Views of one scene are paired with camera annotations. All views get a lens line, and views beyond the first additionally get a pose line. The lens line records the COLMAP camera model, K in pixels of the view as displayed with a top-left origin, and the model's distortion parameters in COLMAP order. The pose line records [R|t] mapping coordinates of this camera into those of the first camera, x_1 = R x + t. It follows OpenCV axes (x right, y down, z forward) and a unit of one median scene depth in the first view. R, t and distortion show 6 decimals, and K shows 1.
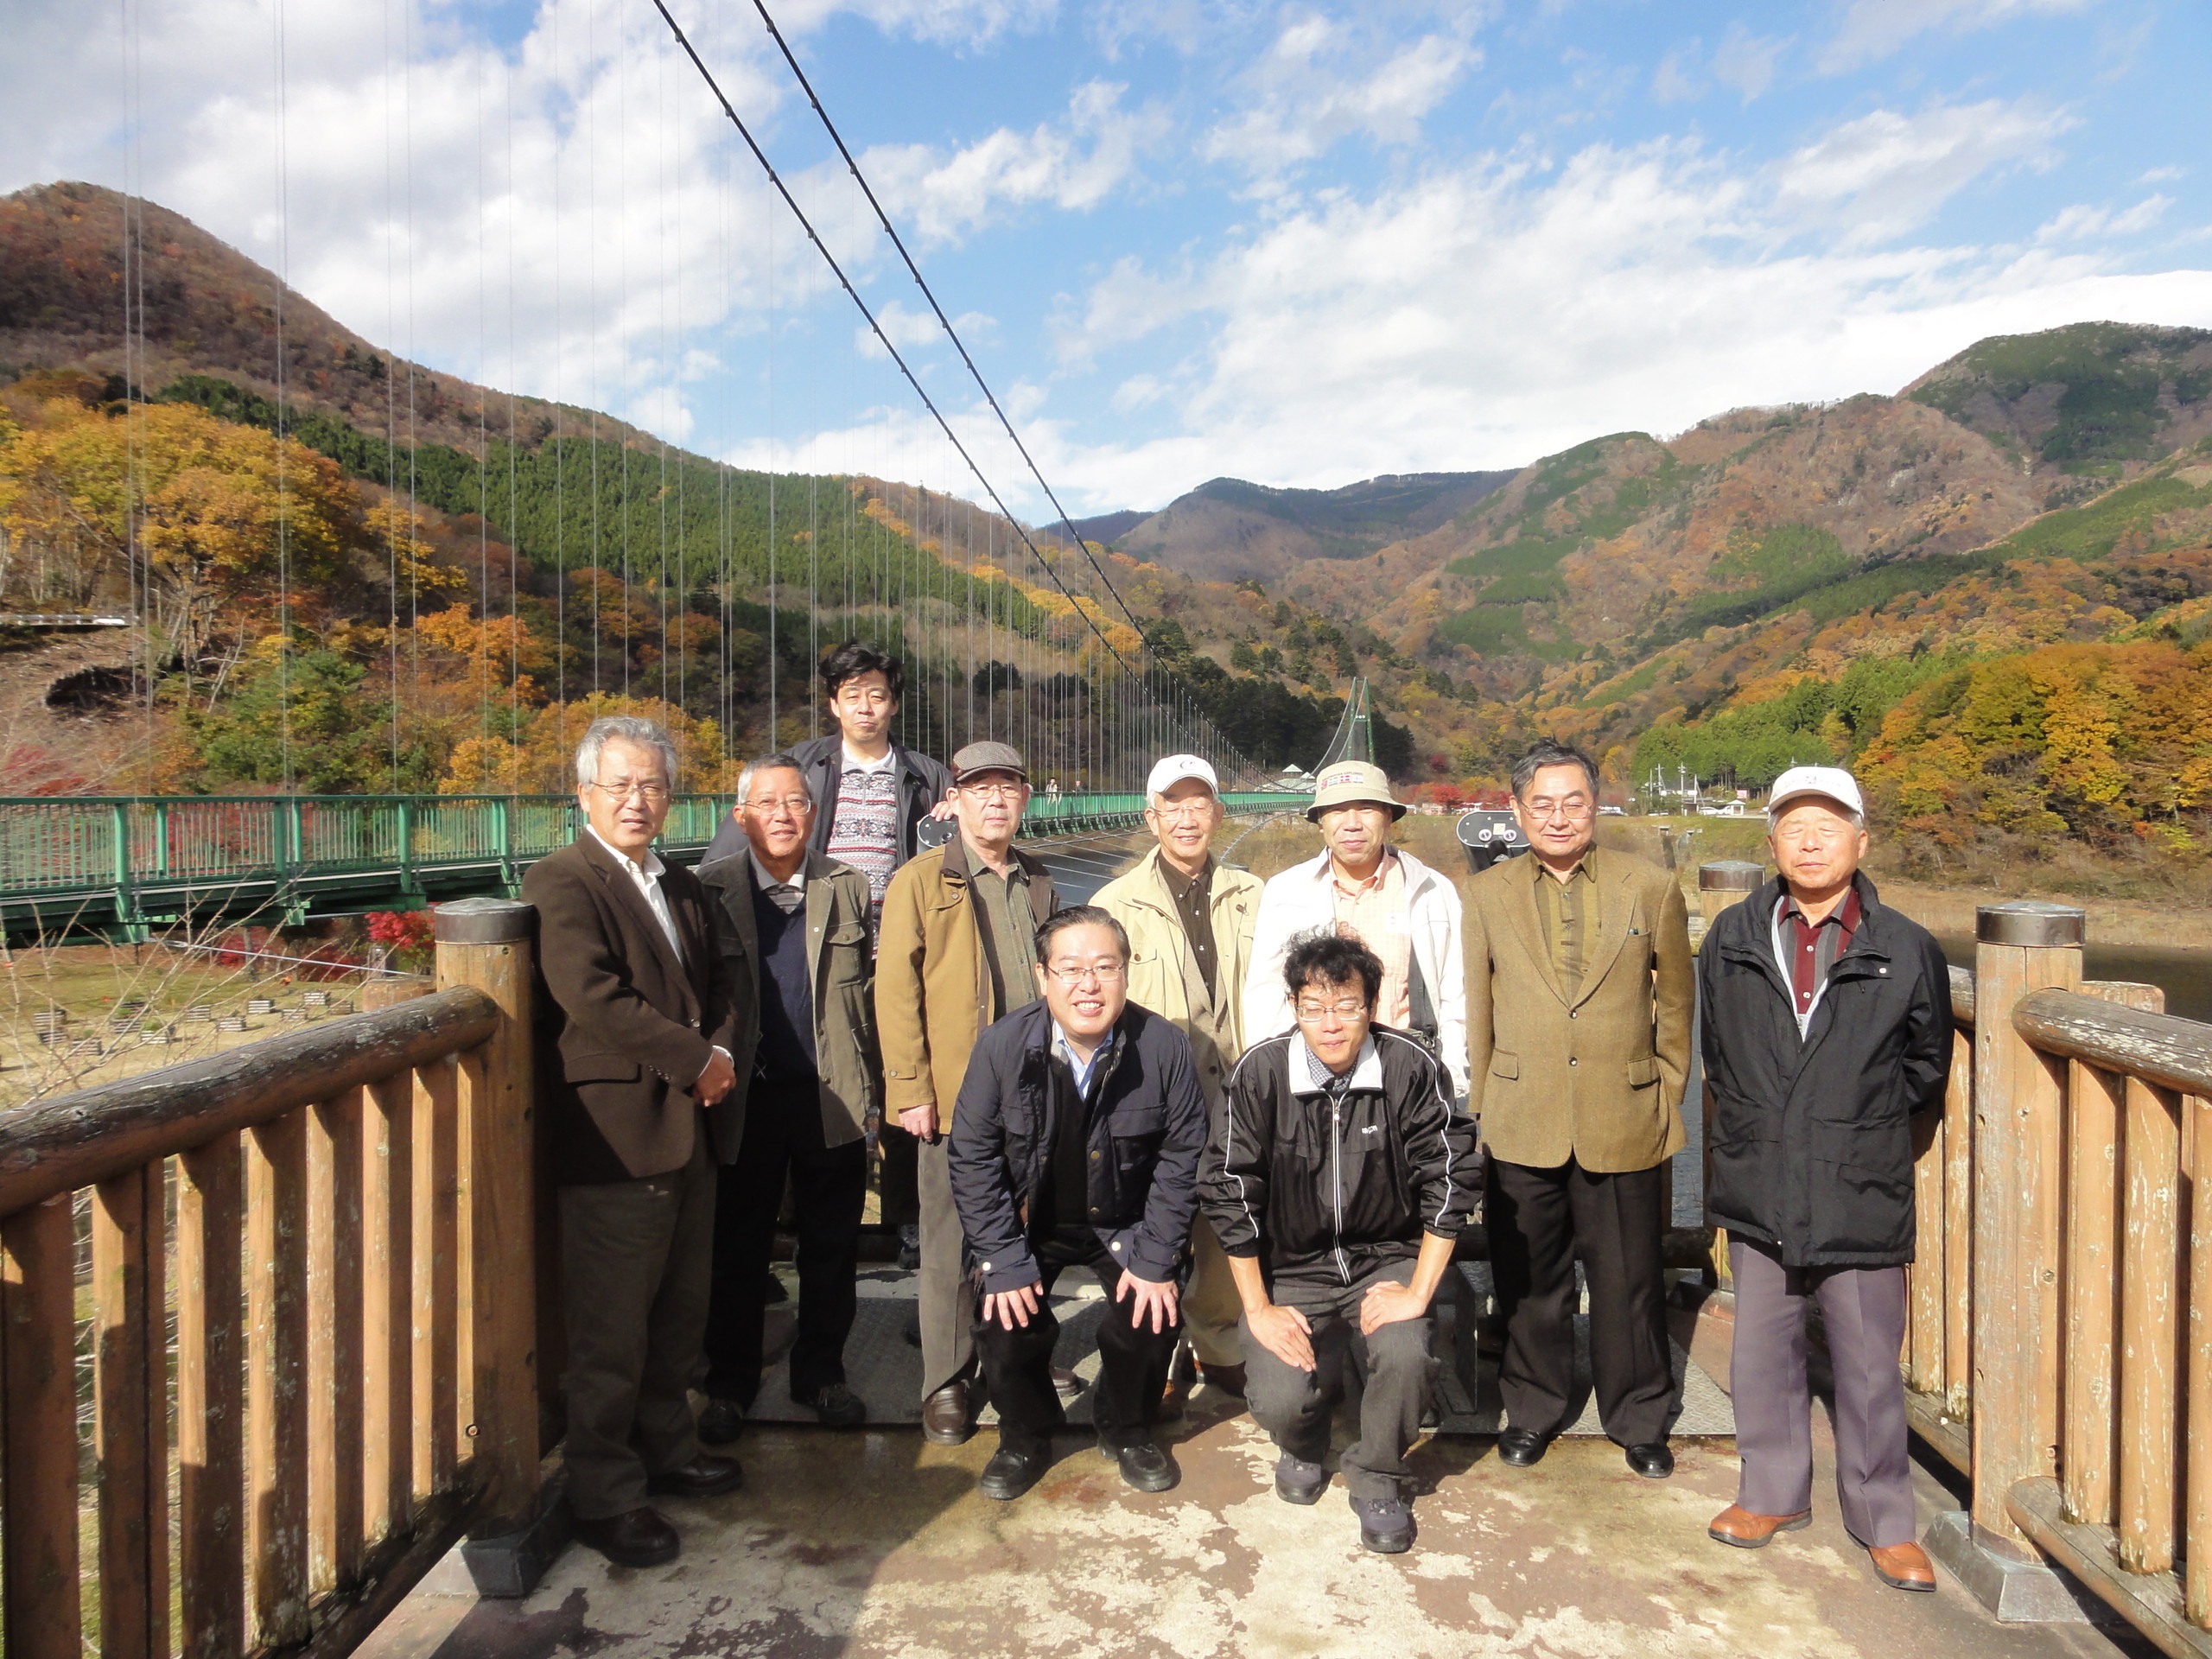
lens RADIAL K [[1552.4, 0, 1119.9], [0, 1552.4, 818.9], [0, 0, 1]] dist [0.000190, 0.013259]
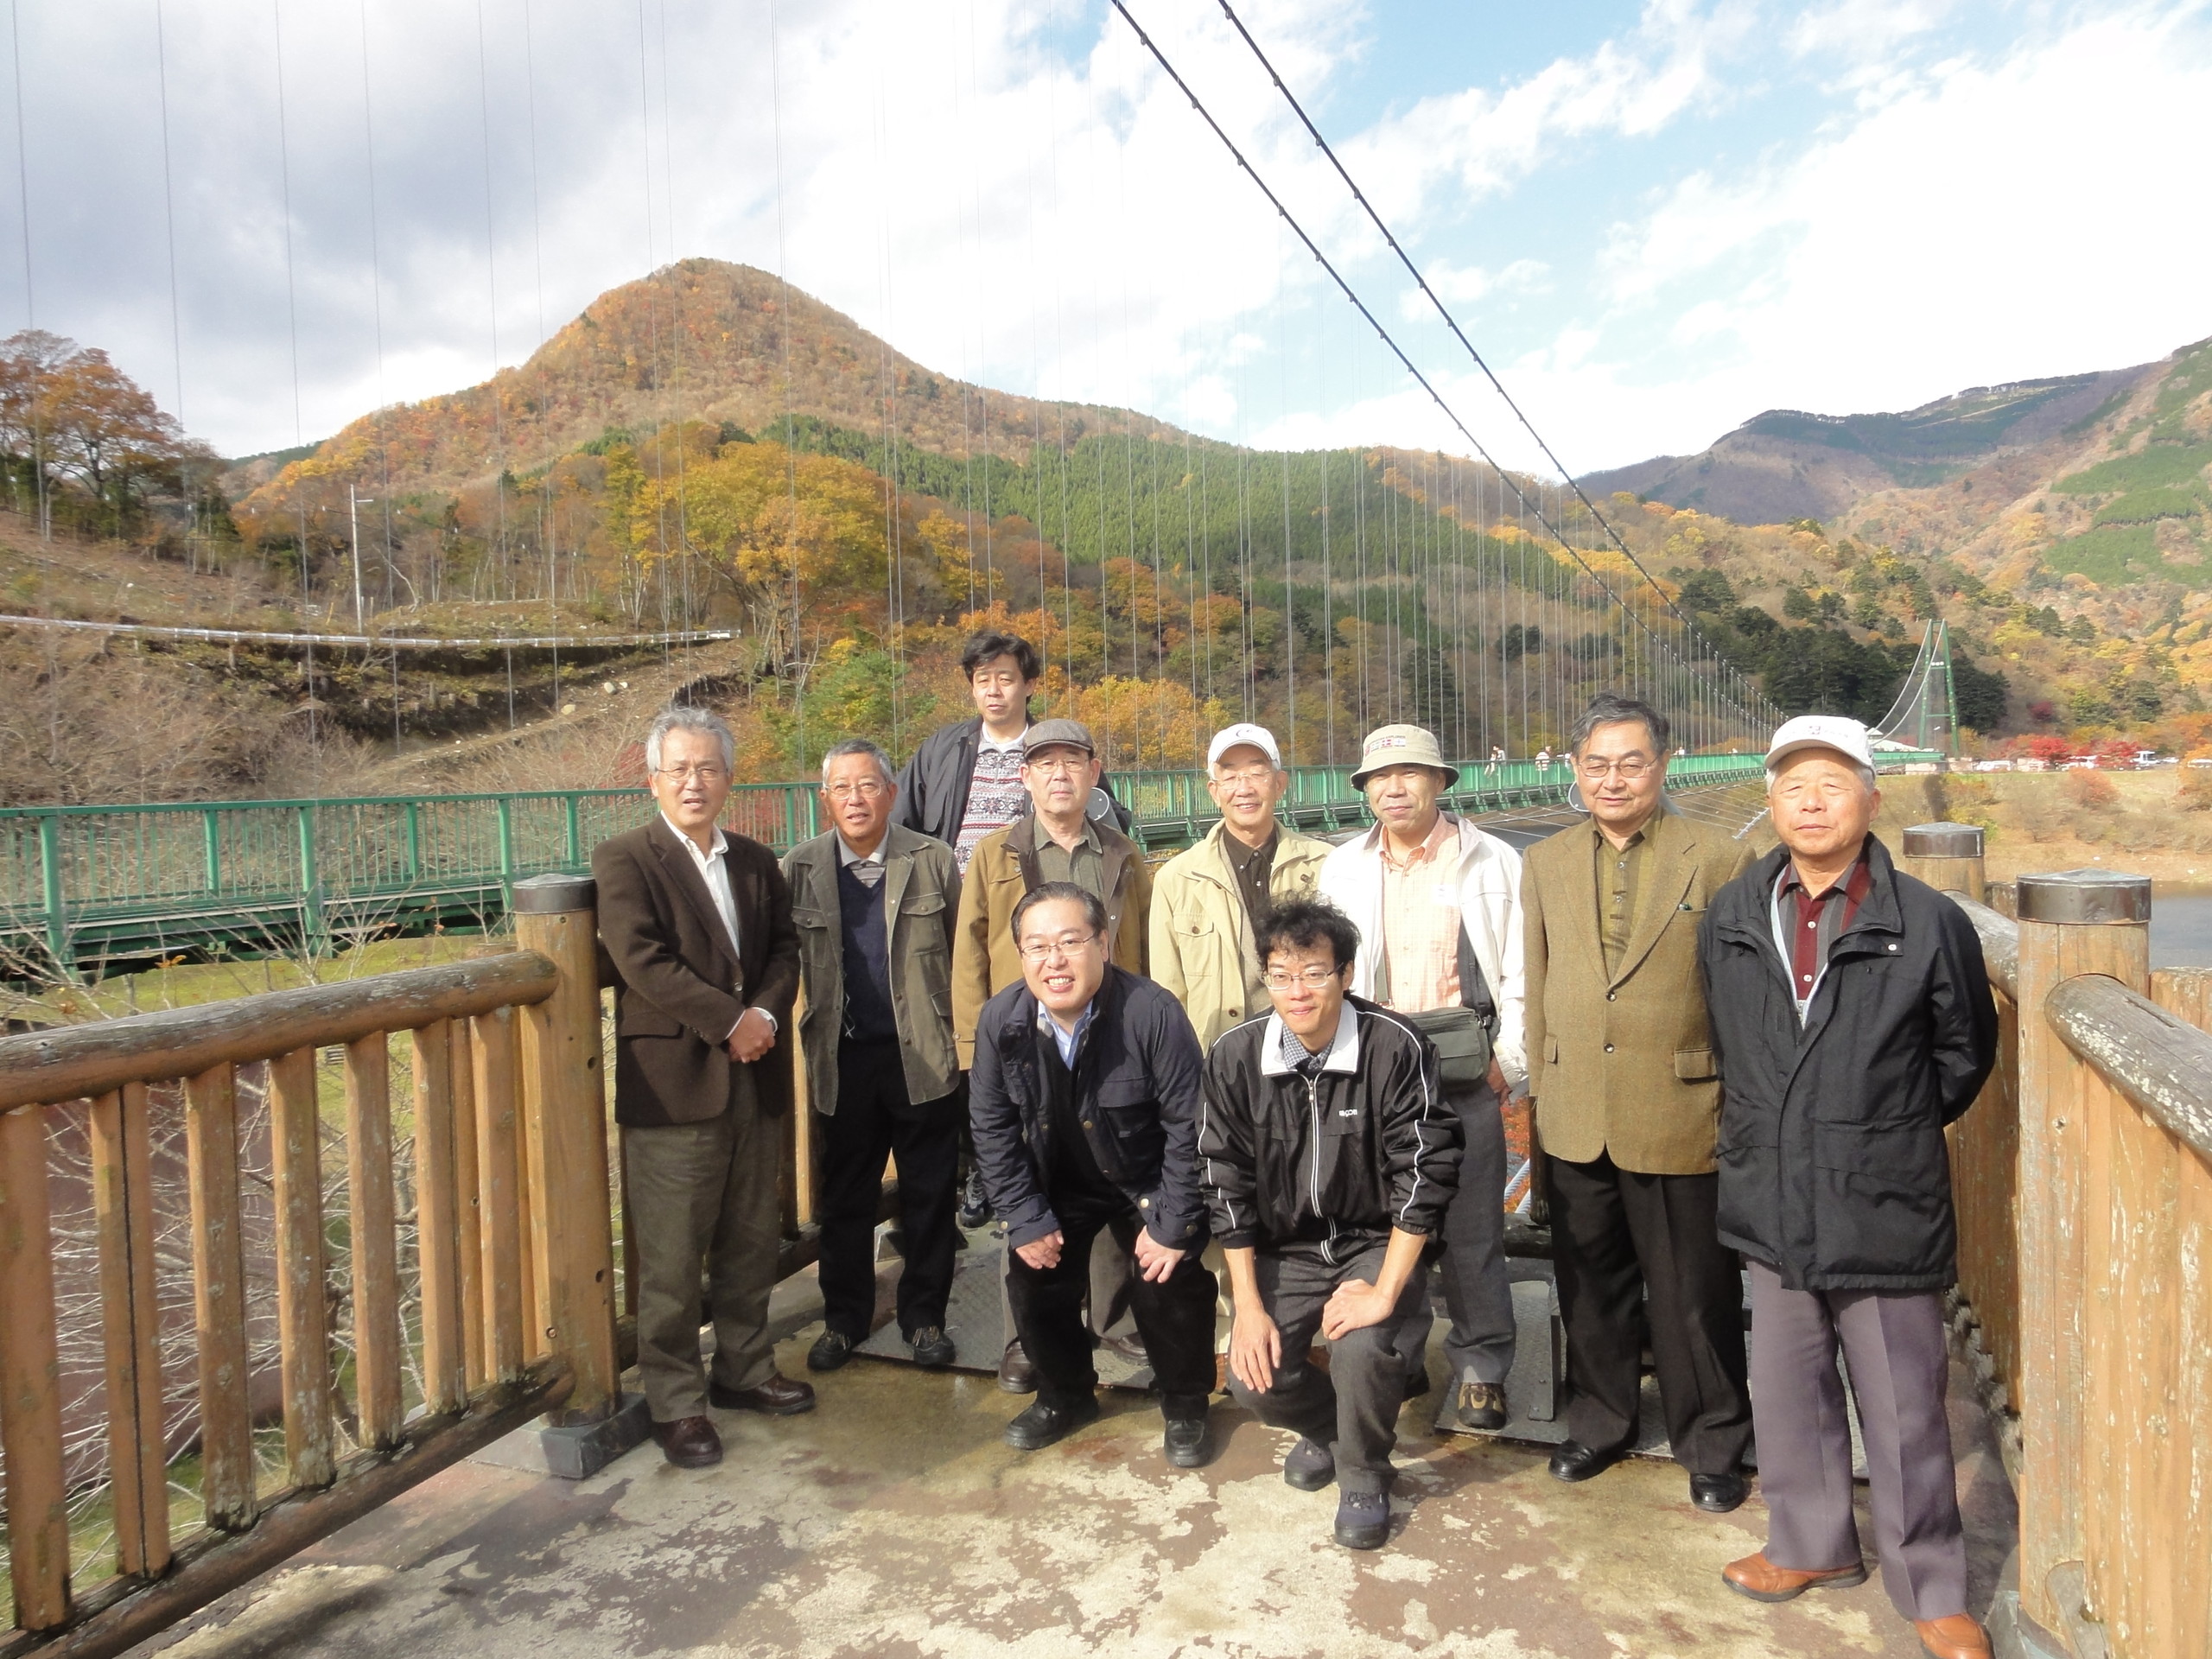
lens RADIAL K [[1552.4, 0, 1121.6], [0, 1552.4, 833.3], [0, 0, 1]] dist [0.000190, 0.013259]
pose [[0.943767, -0.013269, -0.330344, 0.310863], [0.022249, 0.999478, 0.023416, 0.003160], [0.329861, -0.029449, 0.943570, 0.049137]]
